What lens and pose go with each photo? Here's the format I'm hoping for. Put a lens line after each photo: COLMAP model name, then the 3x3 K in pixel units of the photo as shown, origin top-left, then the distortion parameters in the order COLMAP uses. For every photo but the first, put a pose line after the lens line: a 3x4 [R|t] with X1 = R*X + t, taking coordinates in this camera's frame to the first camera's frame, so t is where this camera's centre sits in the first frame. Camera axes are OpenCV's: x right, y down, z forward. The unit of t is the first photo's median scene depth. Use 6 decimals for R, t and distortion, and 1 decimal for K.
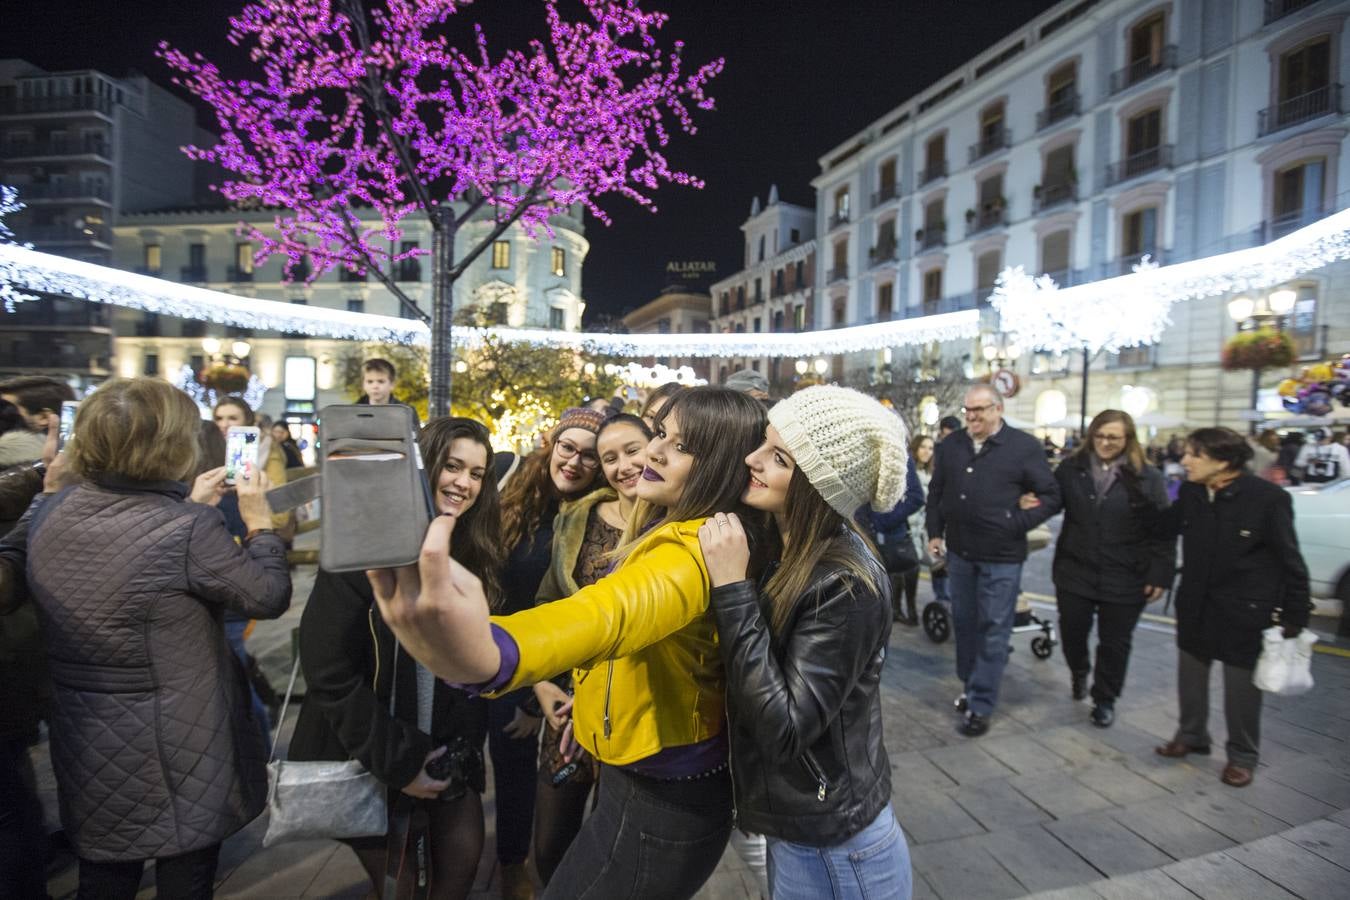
lens RADIAL K [[616.1, 0, 657.3], [0, 616.1, 439.2], [0, 0, 1]] dist [-0.034491, 0.007752]
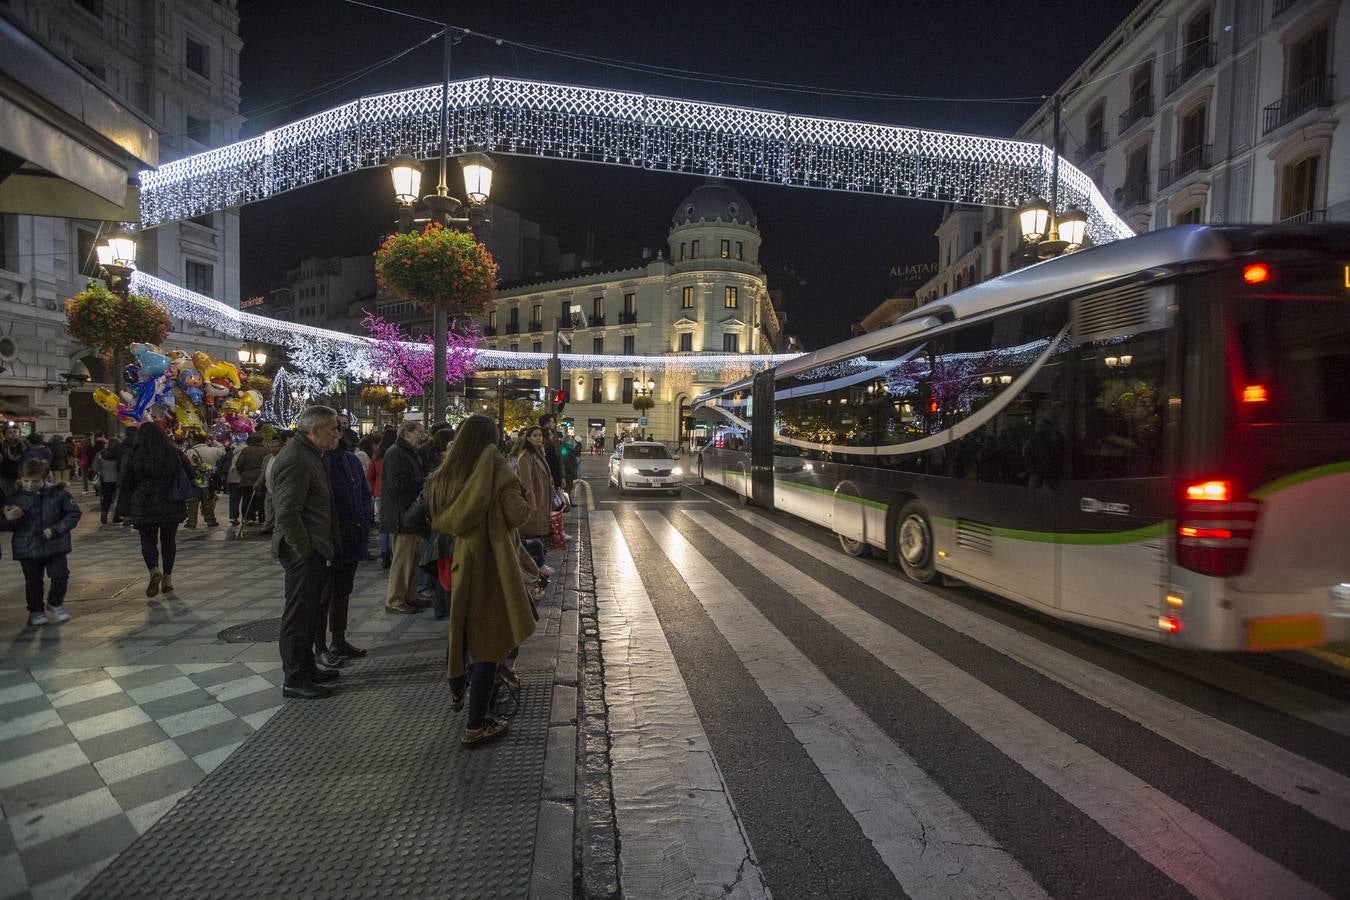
lens RADIAL K [[616.1, 0, 672.7], [0, 616.1, 443.2], [0, 0, 1]] dist [-0.034491, 0.007752]
pose [[0.880619, 0.007104, -0.473771, 1.652108], [0.000012, 0.999887, 0.015016, -0.031737], [0.473825, -0.013229, 0.880520, -0.901931]]
